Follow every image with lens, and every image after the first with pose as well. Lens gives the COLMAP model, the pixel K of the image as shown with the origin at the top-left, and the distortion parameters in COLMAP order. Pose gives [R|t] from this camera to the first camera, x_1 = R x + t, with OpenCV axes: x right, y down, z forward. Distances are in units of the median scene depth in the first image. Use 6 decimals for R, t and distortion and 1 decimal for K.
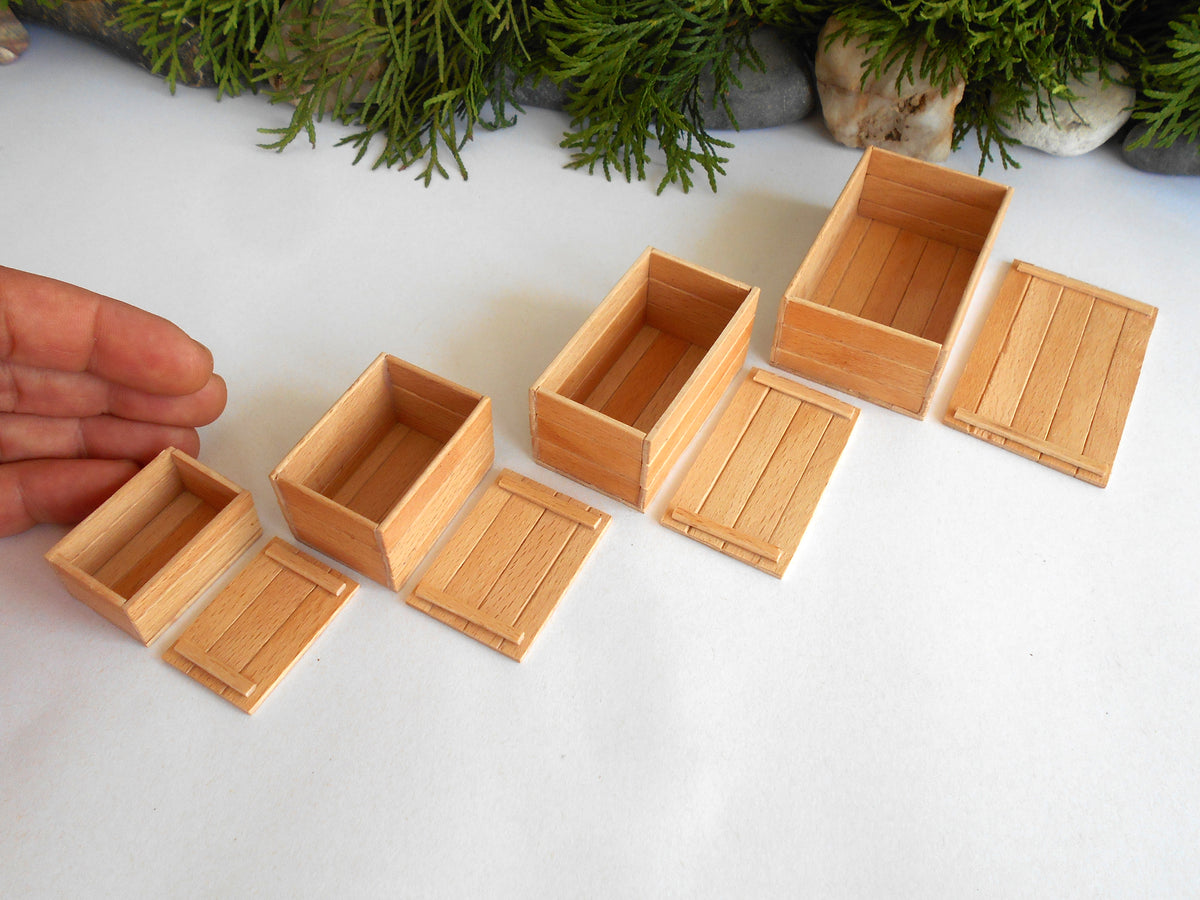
lens RADIAL K [[1050.0, 0, 603.1], [0, 1050.0, 451.9], [0, 0, 1]] dist [-0.023576, 0.025459]
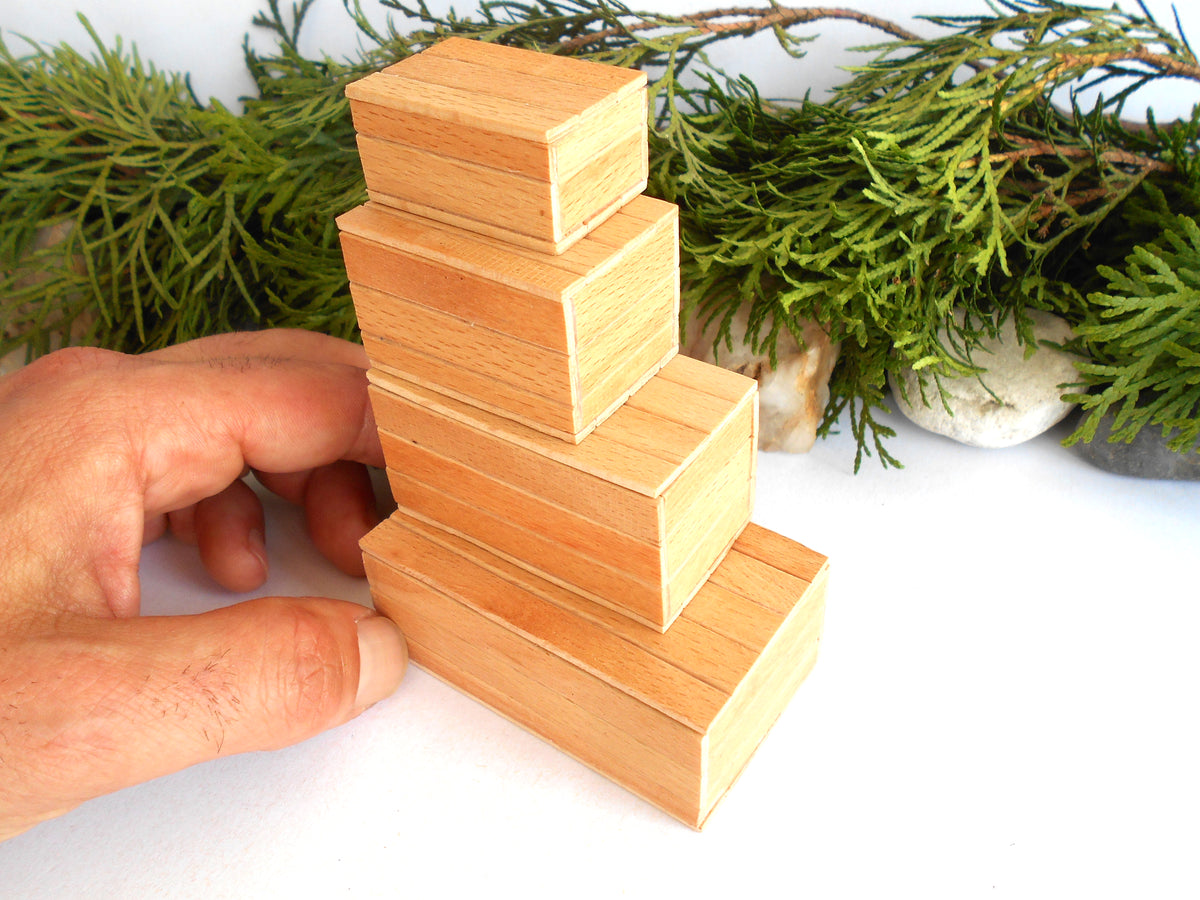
lens RADIAL K [[1050.0, 0, 596.5], [0, 1050.0, 443.5], [0, 0, 1]] dist [-0.023576, 0.025459]
pose [[0.989249, 0.020143, -0.144844, 0.295540], [-0.050624, 0.976398, -0.209964, -0.131143], [0.137196, 0.215040, 0.966920, 0.303411]]
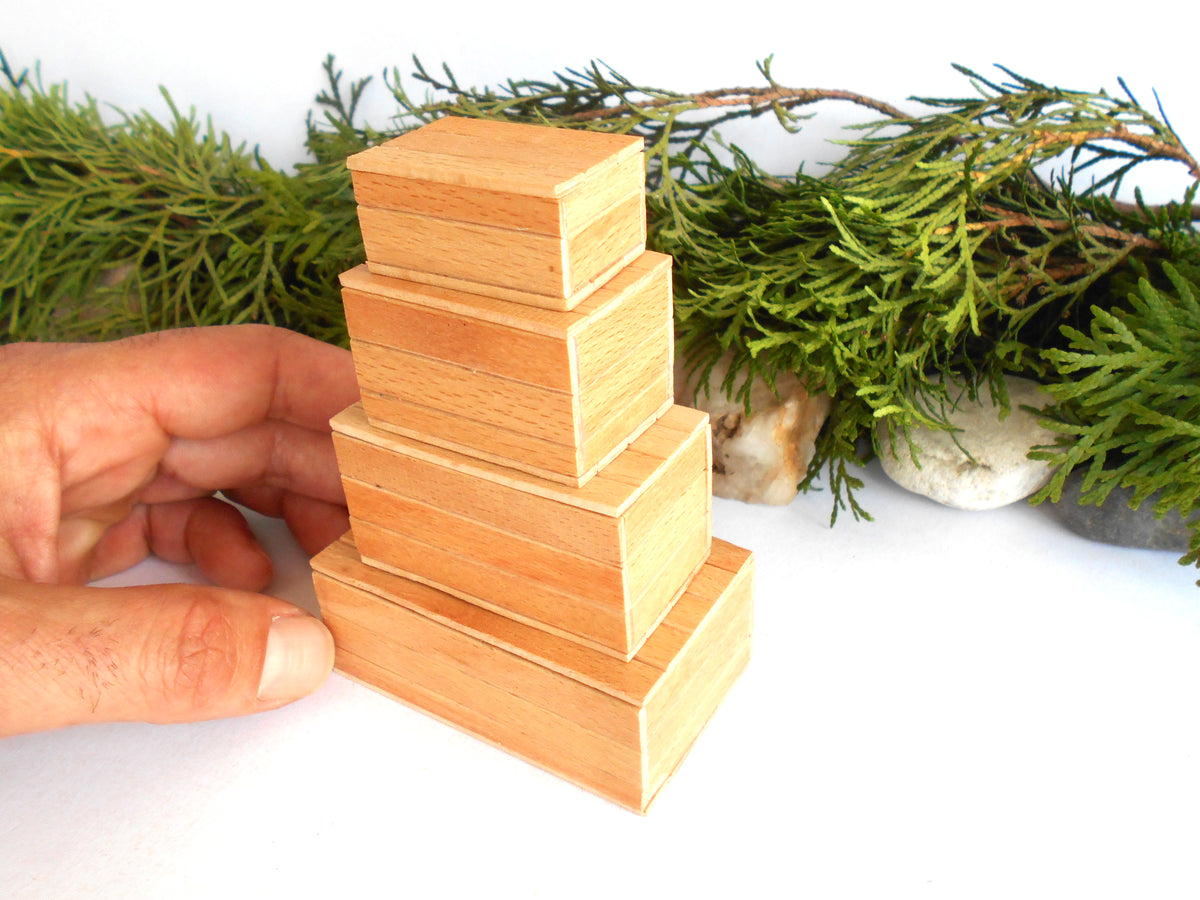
lens RADIAL K [[1050.0, 0, 596.8], [0, 1050.0, 444.1], [0, 0, 1]] dist [-0.023576, 0.025459]
pose [[0.969950, 0.054740, -0.237066, 0.377907], [-0.127022, 0.944964, -0.301511, -0.084695], [0.207515, 0.322563, 0.923521, 0.298671]]
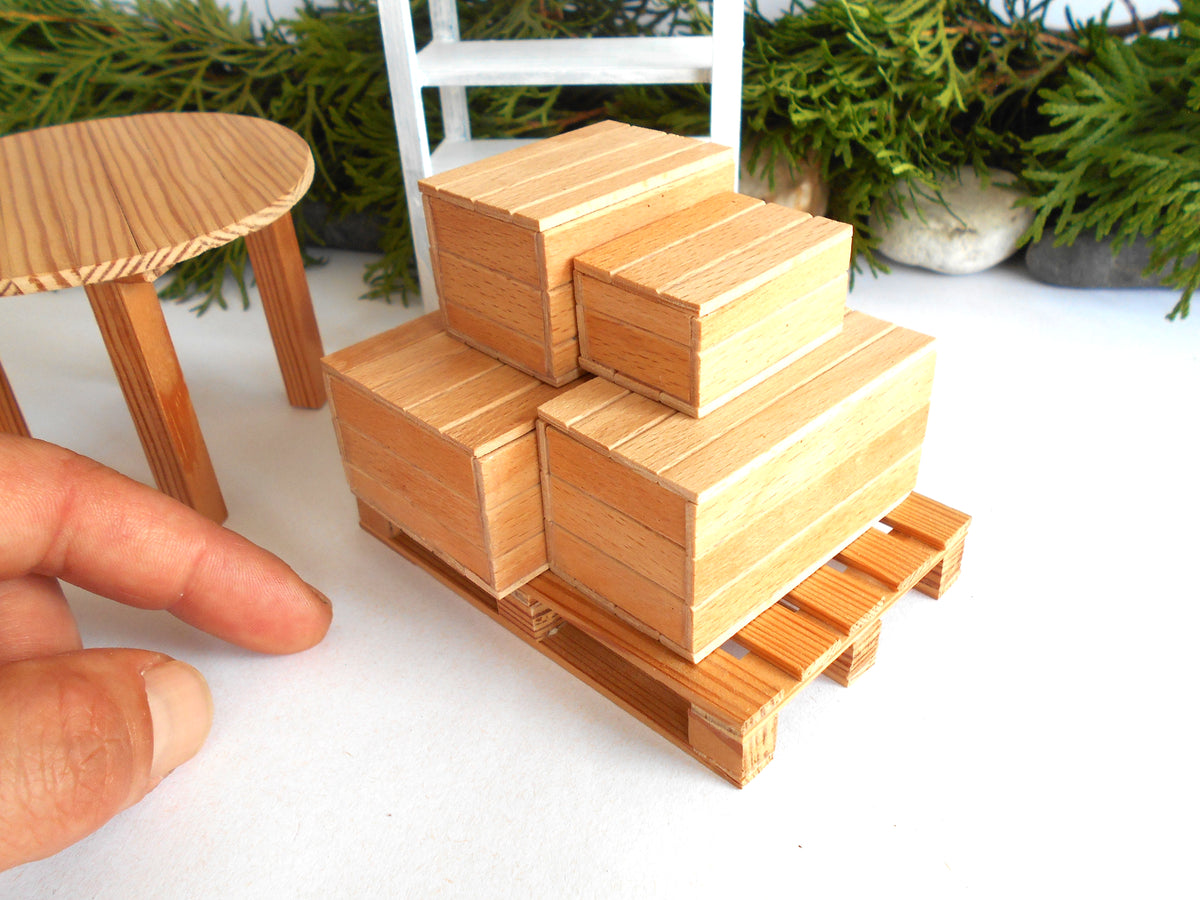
lens RADIAL K [[1050.0, 0, 601.8], [0, 1050.0, 447.2], [0, 0, 1]] dist [-0.023576, 0.025459]
pose [[0.995185, -0.014112, -0.096998, 0.248422], [-0.017456, 0.948244, -0.317061, 0.121217], [0.096452, 0.317228, 0.943432, 0.239285]]
